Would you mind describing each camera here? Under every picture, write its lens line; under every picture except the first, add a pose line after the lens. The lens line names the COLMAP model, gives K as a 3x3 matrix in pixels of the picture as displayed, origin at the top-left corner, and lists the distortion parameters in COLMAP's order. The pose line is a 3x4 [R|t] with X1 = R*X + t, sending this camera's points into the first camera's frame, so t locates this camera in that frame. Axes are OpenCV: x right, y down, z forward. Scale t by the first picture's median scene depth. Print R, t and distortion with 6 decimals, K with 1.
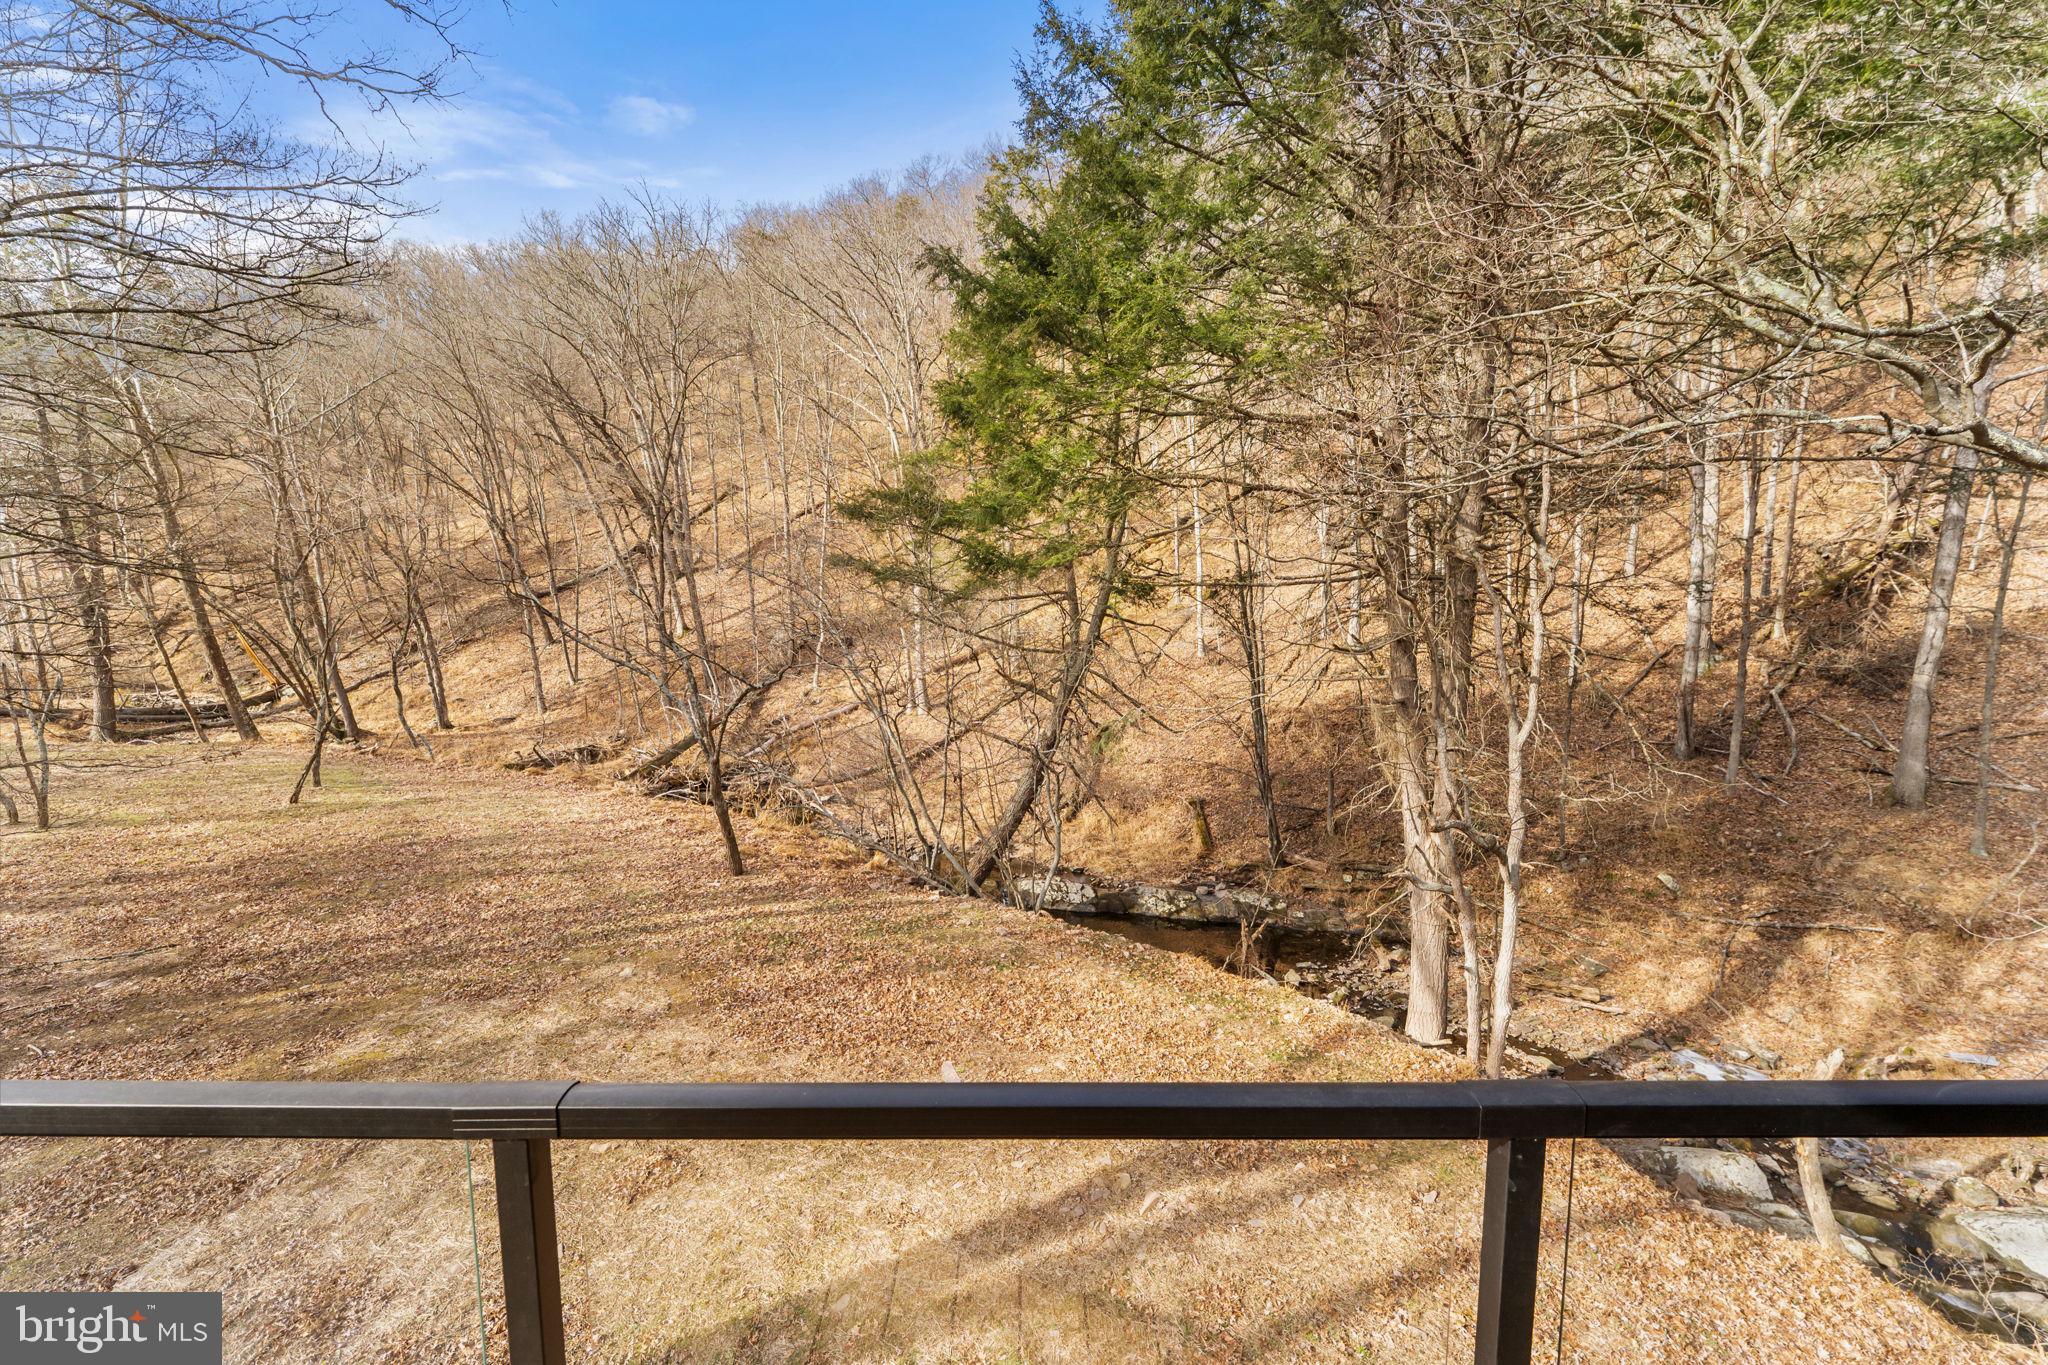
lens RADIAL K [[836.5, 0, 1024.0], [0, 836.5, 682.5], [0, 0, 1]] dist [-0.001978, -0.000001]
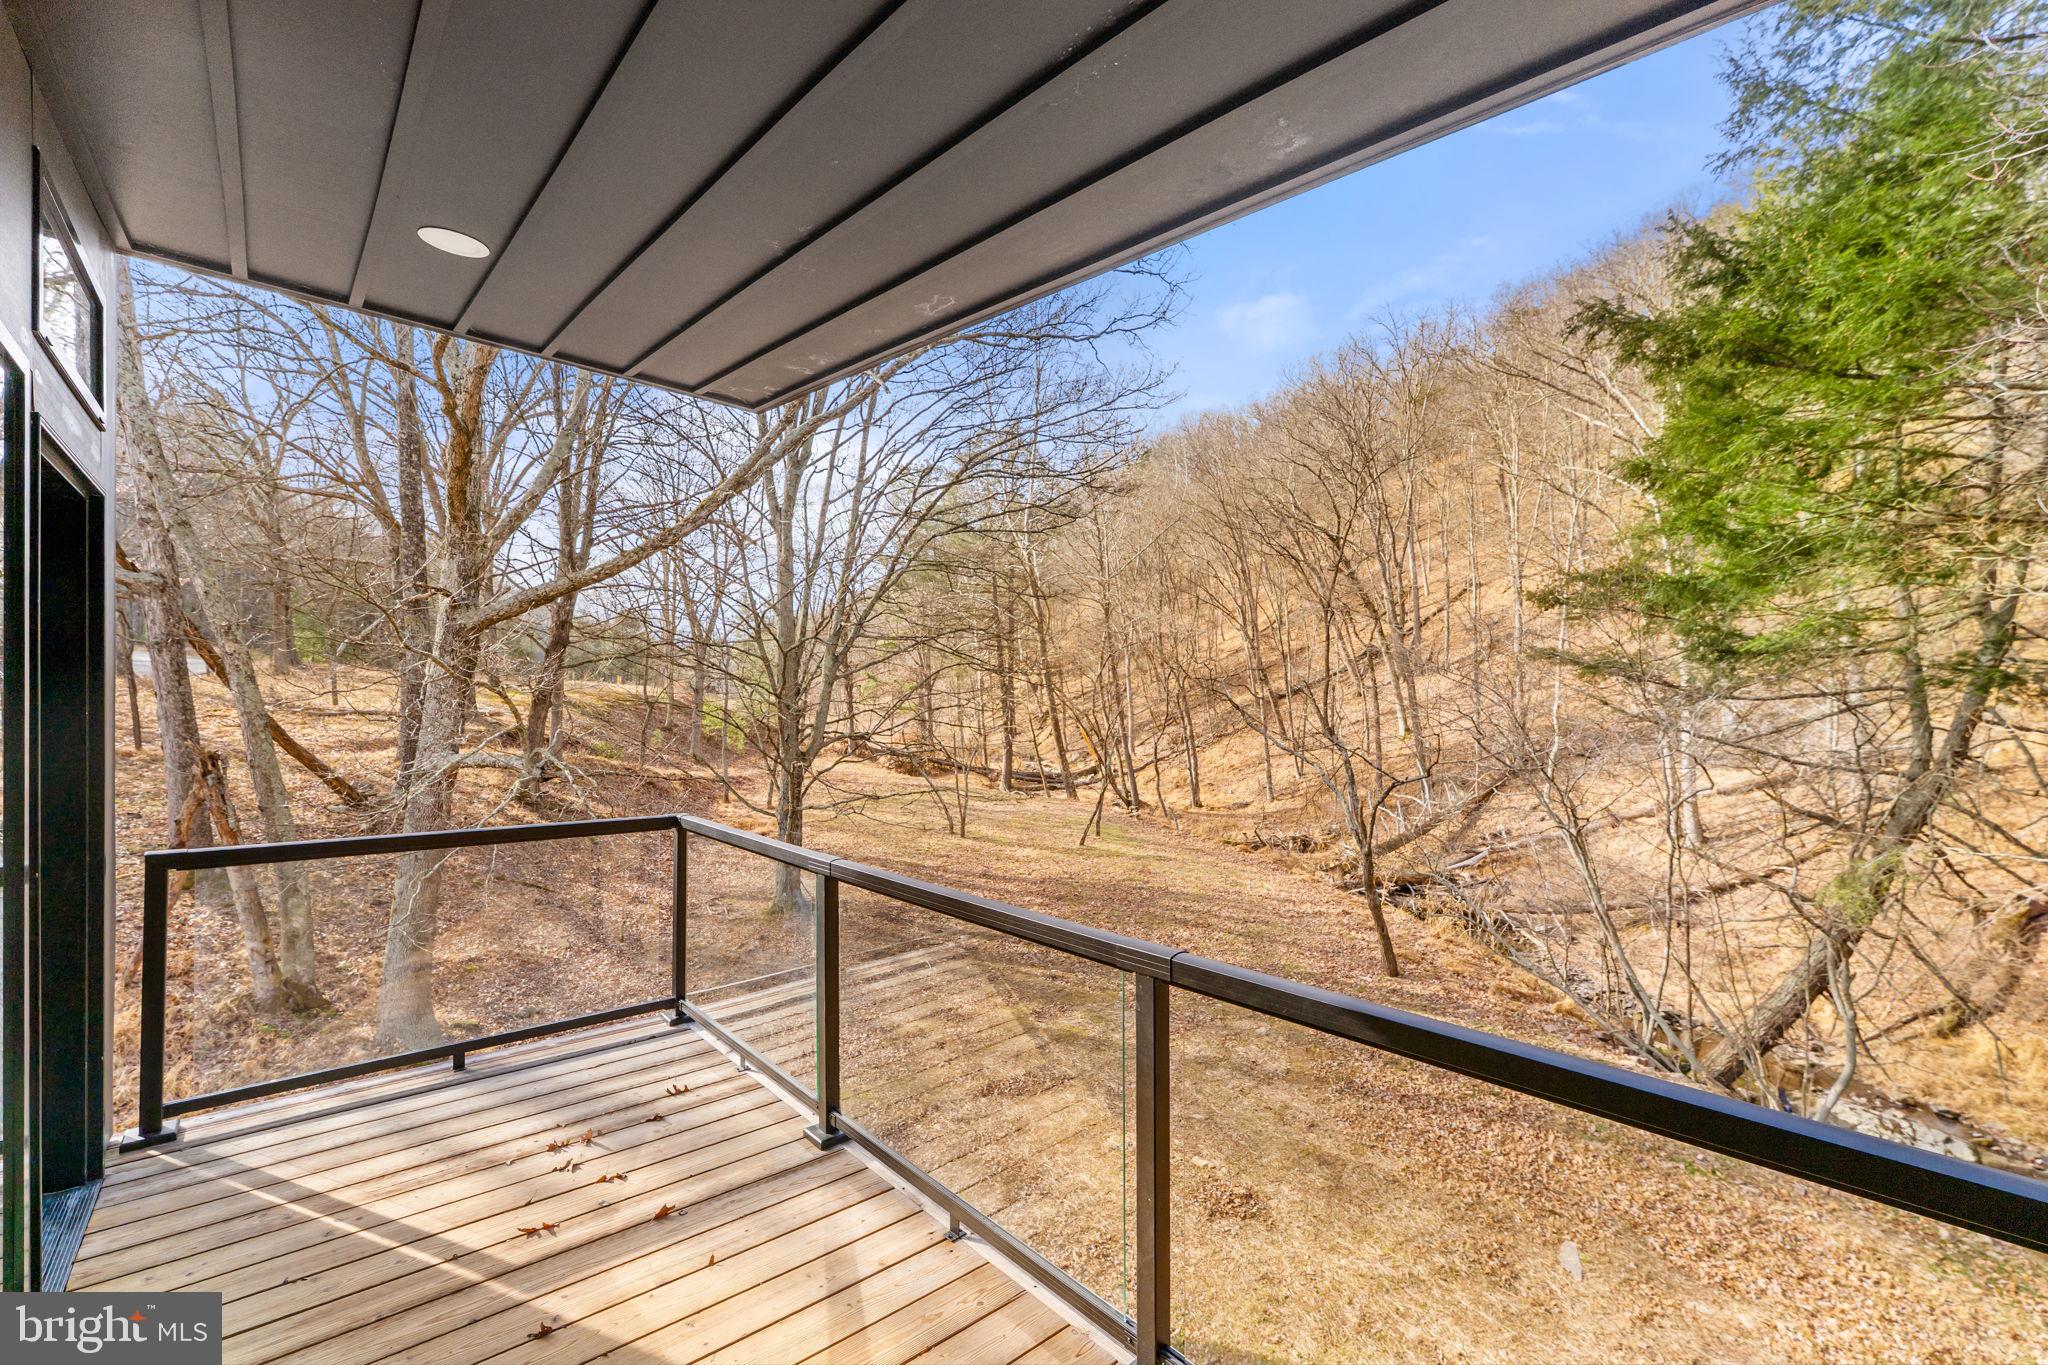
lens RADIAL K [[861.6, 0, 1023.9], [0, 861.6, 708.9], [0, 0, 1]] dist [0.001645, -0.000051]
pose [[0.661462, 0.012520, -0.749875, 0.108440], [-0.083646, 0.994854, -0.057174, 0.011355], [0.745300, 0.100542, 0.659105, -0.015255]]
